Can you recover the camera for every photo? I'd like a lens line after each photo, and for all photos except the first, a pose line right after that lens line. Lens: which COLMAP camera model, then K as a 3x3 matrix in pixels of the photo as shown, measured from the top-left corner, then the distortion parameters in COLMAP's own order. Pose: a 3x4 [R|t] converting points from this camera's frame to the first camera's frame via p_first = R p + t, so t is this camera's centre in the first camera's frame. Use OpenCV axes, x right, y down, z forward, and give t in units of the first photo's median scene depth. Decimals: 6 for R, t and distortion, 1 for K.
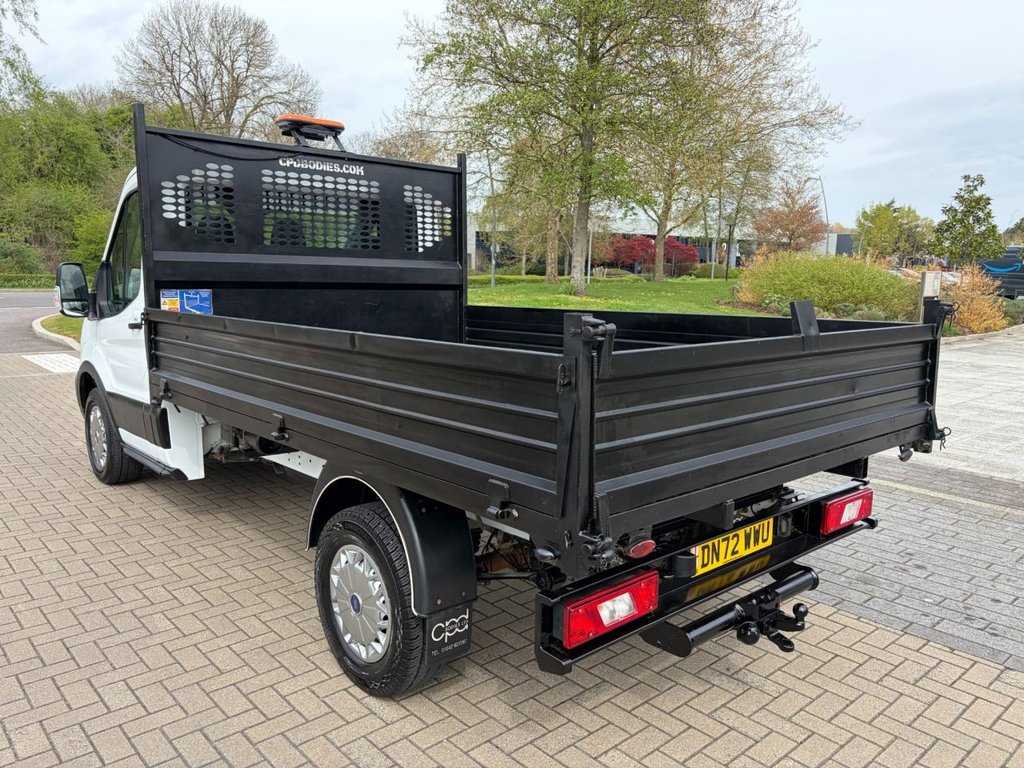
lens RADIAL K [[772.6, 0, 512.0], [0, 772.6, 384.0], [0, 0, 1]] dist [0.058082, -0.054928]
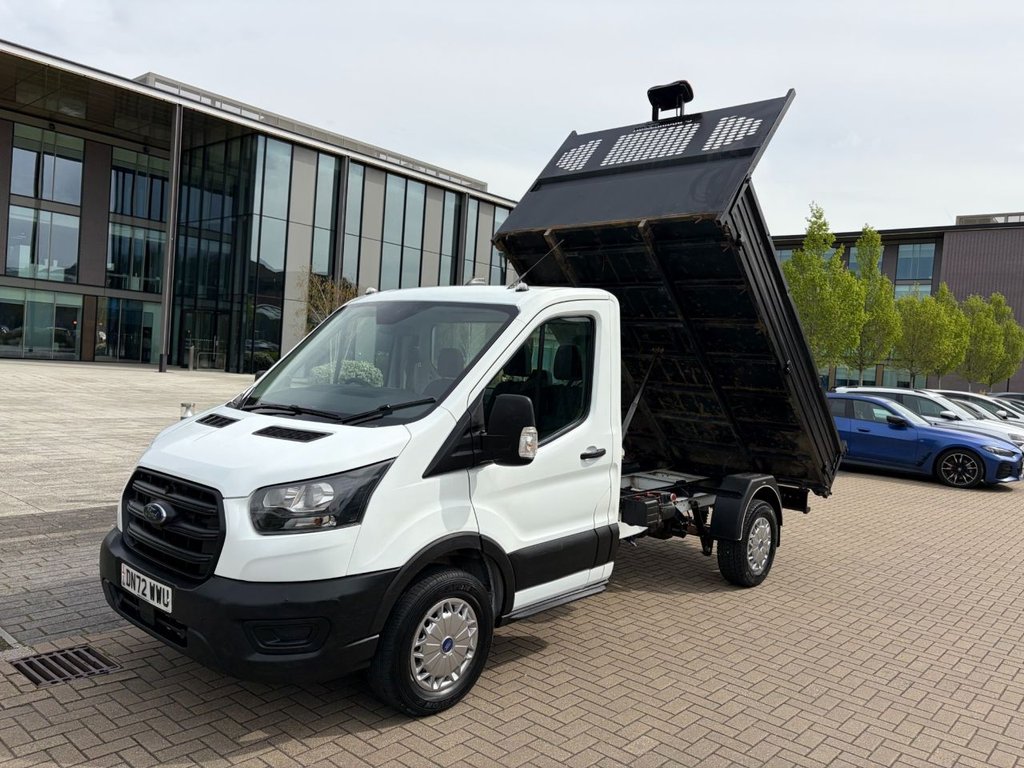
lens RADIAL K [[776.2, 0, 508.6], [0, 776.2, 366.2], [0, 0, 1]] dist [0.059359, -0.058475]
pose [[-0.108158, -0.039616, 0.993344, -1.497085], [0.090279, 0.994686, 0.049499, -0.252880], [-0.990026, 0.095032, -0.104006, 1.234043]]
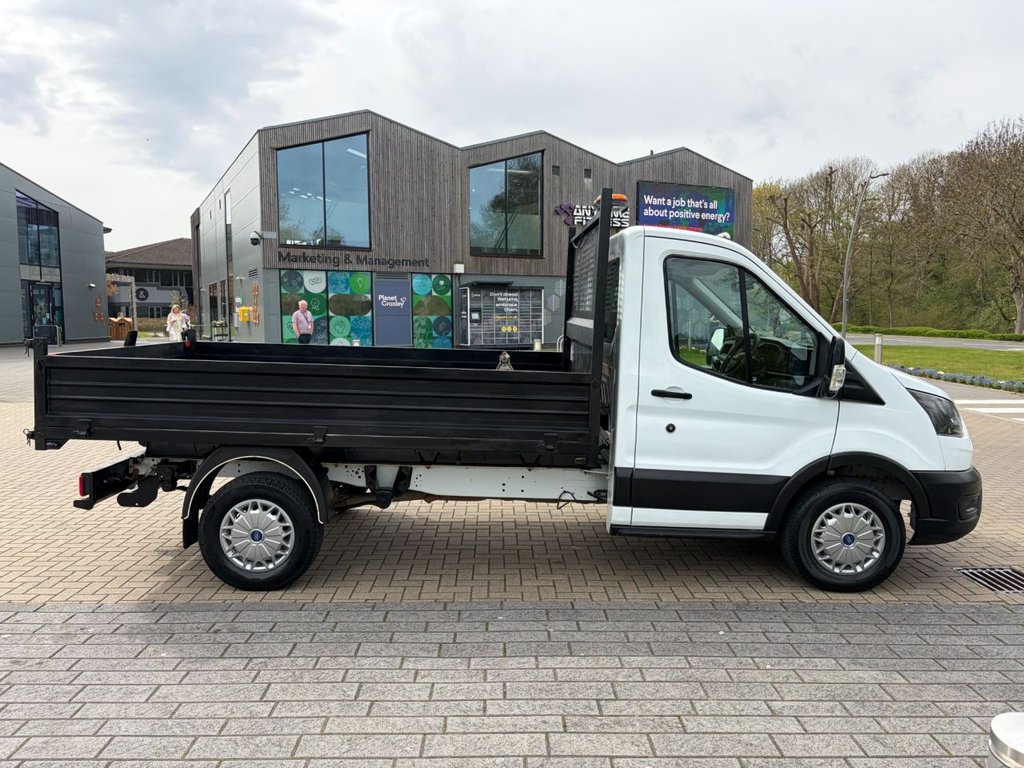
lens RADIAL K [[773.2, 0, 513.8], [0, 773.2, 379.4], [0, 0, 1]] dist [0.062691, -0.067465]
pose [[-0.654877, 0.038272, -0.754765, 0.751418], [-0.138289, 0.975785, 0.169467, -0.277765], [0.742975, 0.215356, -0.633727, 1.815255]]
